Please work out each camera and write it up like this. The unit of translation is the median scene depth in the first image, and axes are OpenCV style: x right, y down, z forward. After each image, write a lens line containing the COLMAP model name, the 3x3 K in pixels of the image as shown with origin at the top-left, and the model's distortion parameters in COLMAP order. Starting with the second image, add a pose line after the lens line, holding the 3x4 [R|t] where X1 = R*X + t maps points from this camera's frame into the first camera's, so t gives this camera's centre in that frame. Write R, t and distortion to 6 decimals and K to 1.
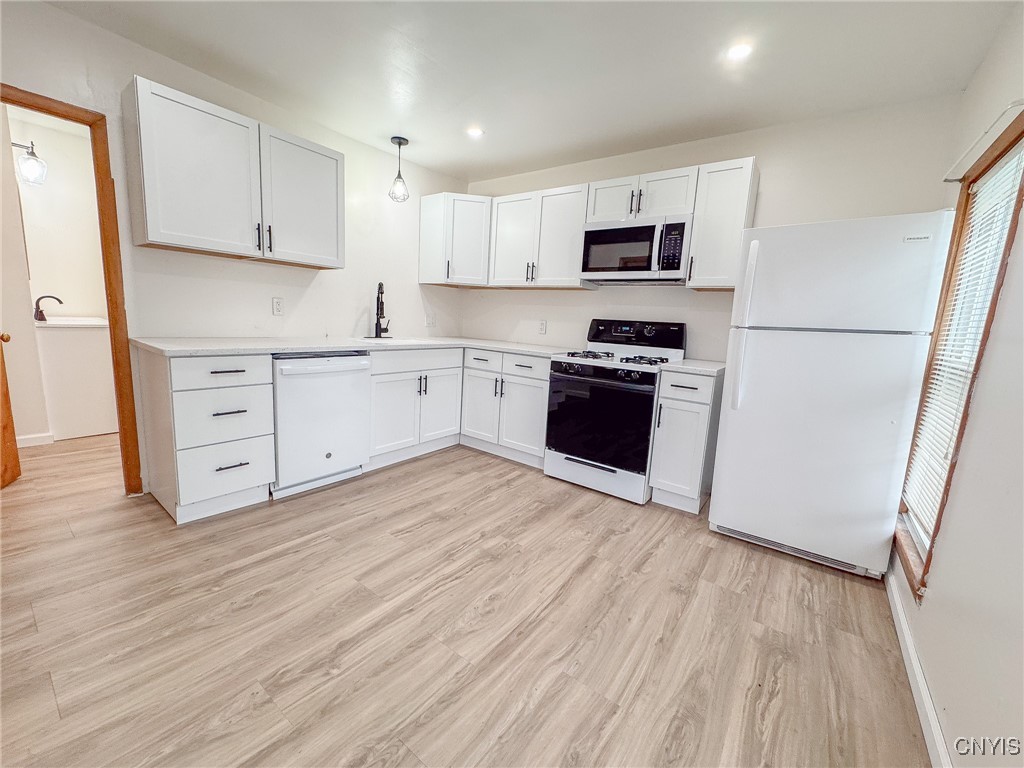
lens RADIAL K [[408.5, 0, 544.3], [0, 408.5, 382.2], [0, 0, 1]] dist [-0.002452, 0.000126]
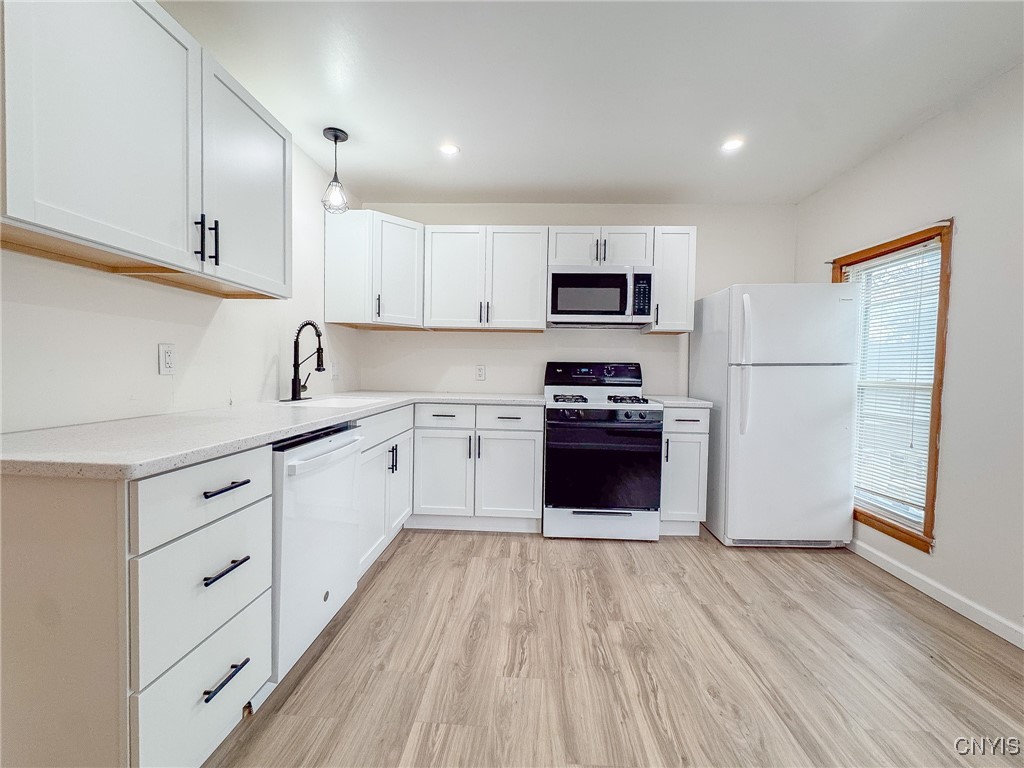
lens RADIAL K [[408.5, 0, 522.6], [0, 408.5, 382.9], [0, 0, 1]] dist [-0.002452, 0.000126]
pose [[0.840306, -0.061481, 0.538615, -0.547005], [0.112622, 0.991670, -0.062508, -0.062036], [-0.530285, 0.113186, 0.840230, 0.269156]]
